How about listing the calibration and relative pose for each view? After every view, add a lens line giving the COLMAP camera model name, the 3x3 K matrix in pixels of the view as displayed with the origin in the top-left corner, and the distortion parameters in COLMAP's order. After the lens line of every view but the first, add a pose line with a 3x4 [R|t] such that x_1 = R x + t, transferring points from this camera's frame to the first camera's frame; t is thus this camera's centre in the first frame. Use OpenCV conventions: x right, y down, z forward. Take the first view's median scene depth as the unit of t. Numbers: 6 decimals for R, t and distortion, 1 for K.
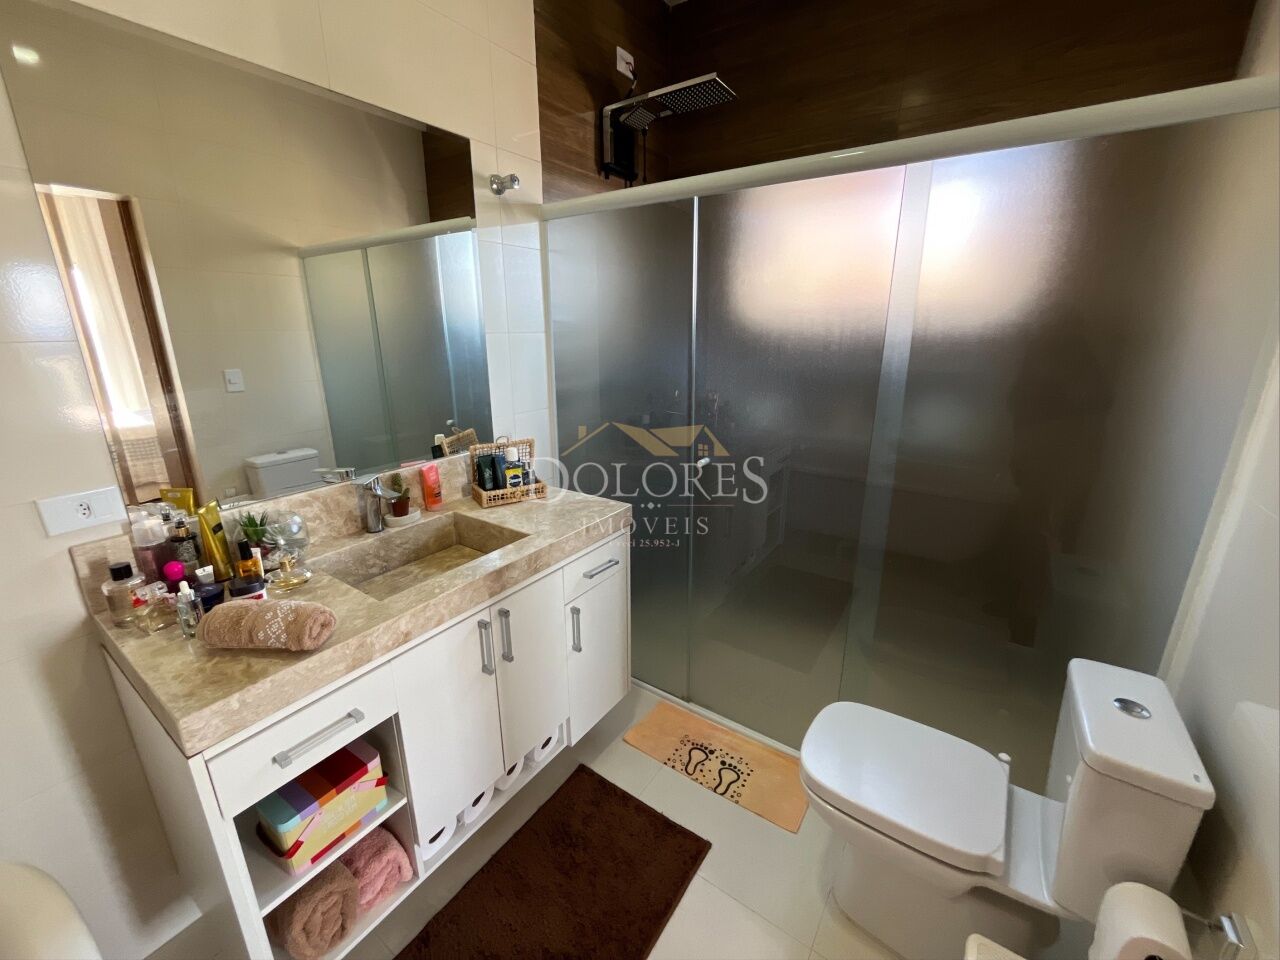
lens RADIAL K [[520.3, 0, 632.3], [0, 520.3, 480.5], [0, 0, 1]] dist [0.000984, -0.000962]
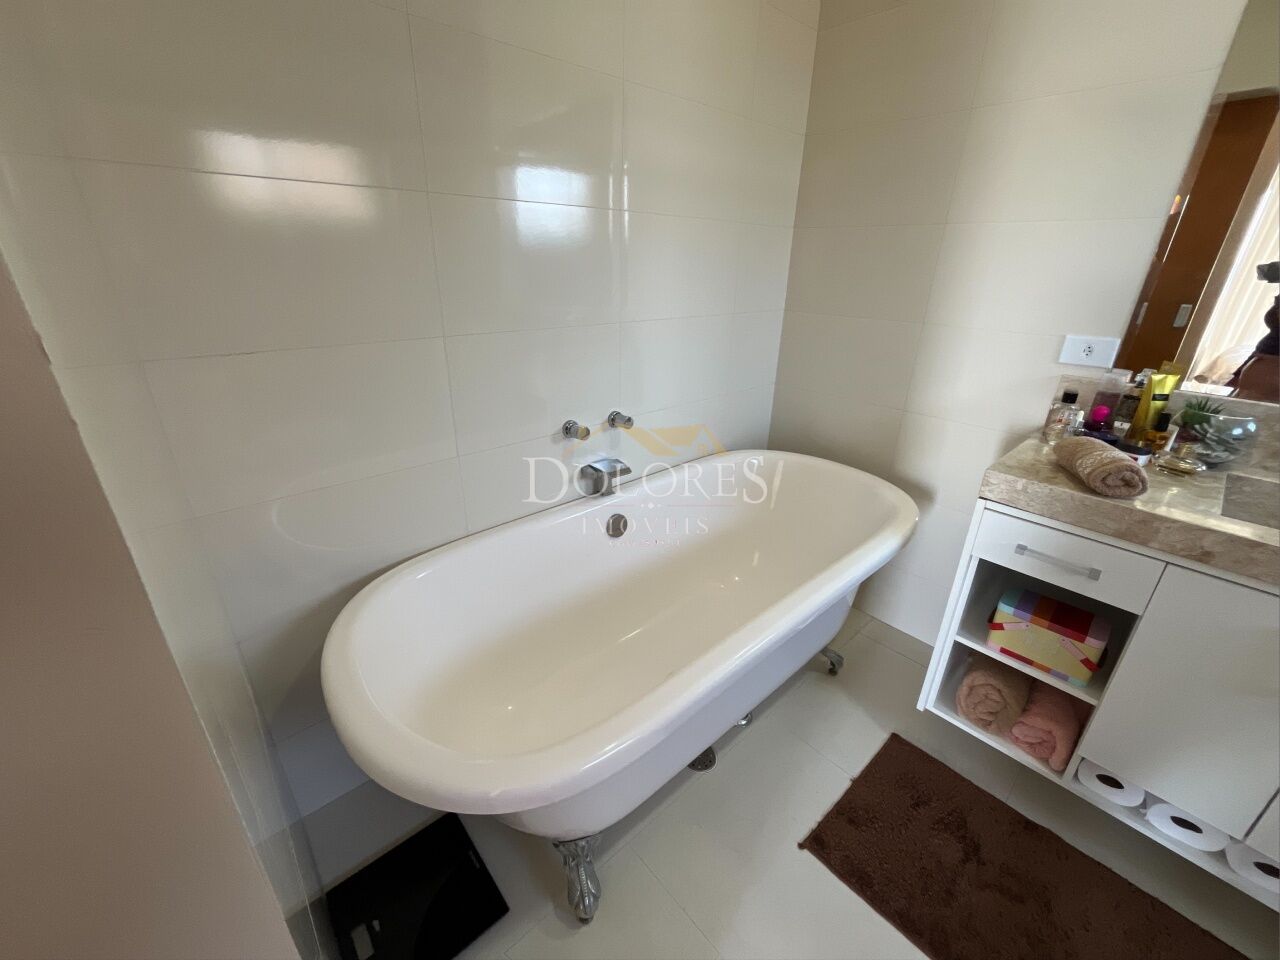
lens RADIAL K [[520.3, 0, 638.5], [0, 520.3, 474.9], [0, 0, 1]] dist [0.000984, -0.000962]
pose [[-0.234369, 0.369677, -0.899116, 0.545523], [-0.294881, 0.854267, 0.428103, 0.092752], [0.926345, 0.365467, -0.091203, 0.149305]]
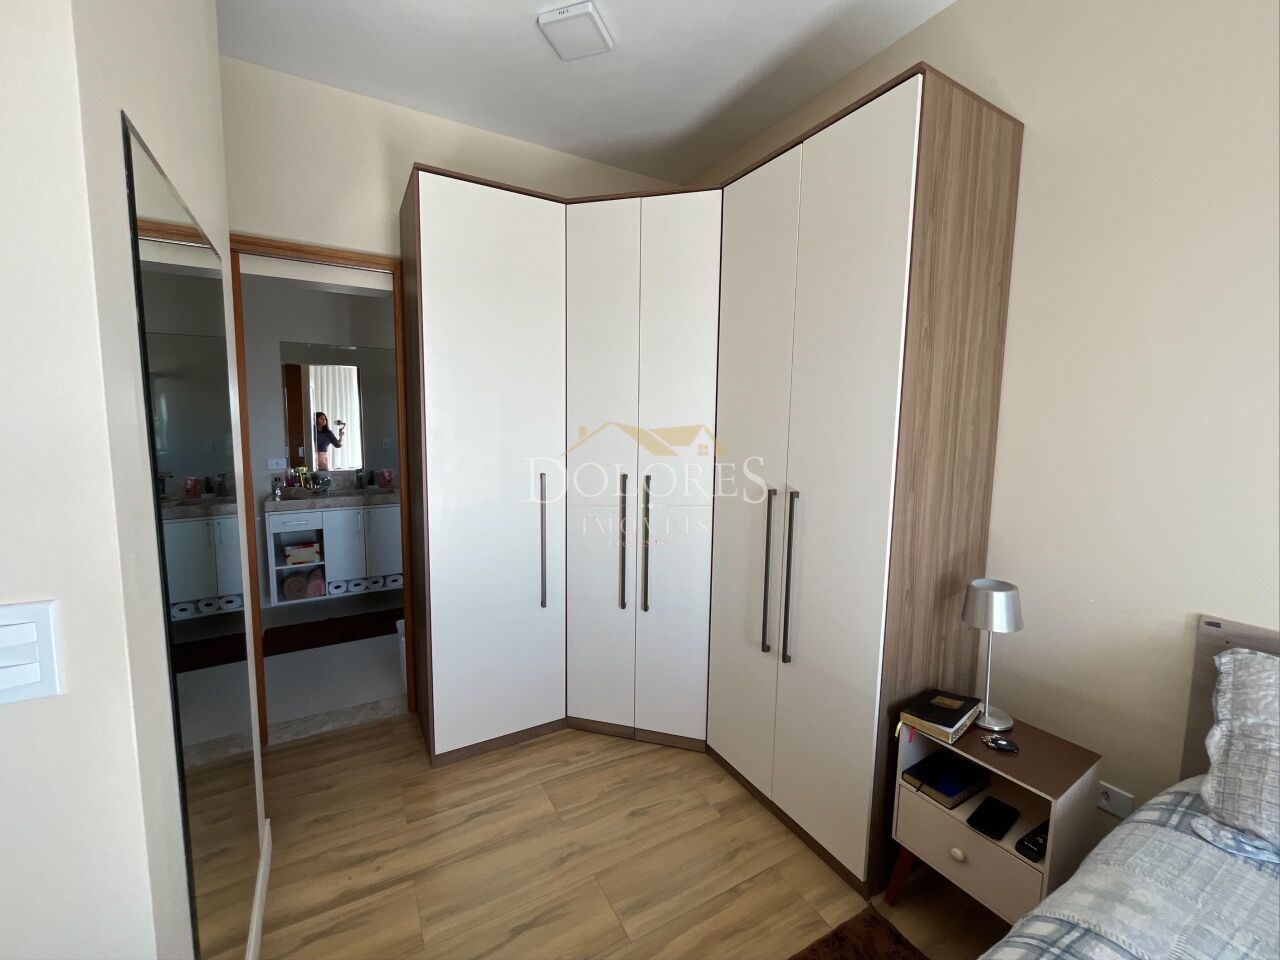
lens RADIAL K [[520.3, 0, 642.6], [0, 520.3, 479.6], [0, 0, 1]] dist [0.000984, -0.000962]
pose [[0.912324, 0.043349, -0.407168, 2.910257], [-0.121788, 0.978106, -0.168751, 0.466635], [0.390938, 0.203544, 0.897629, -1.333914]]
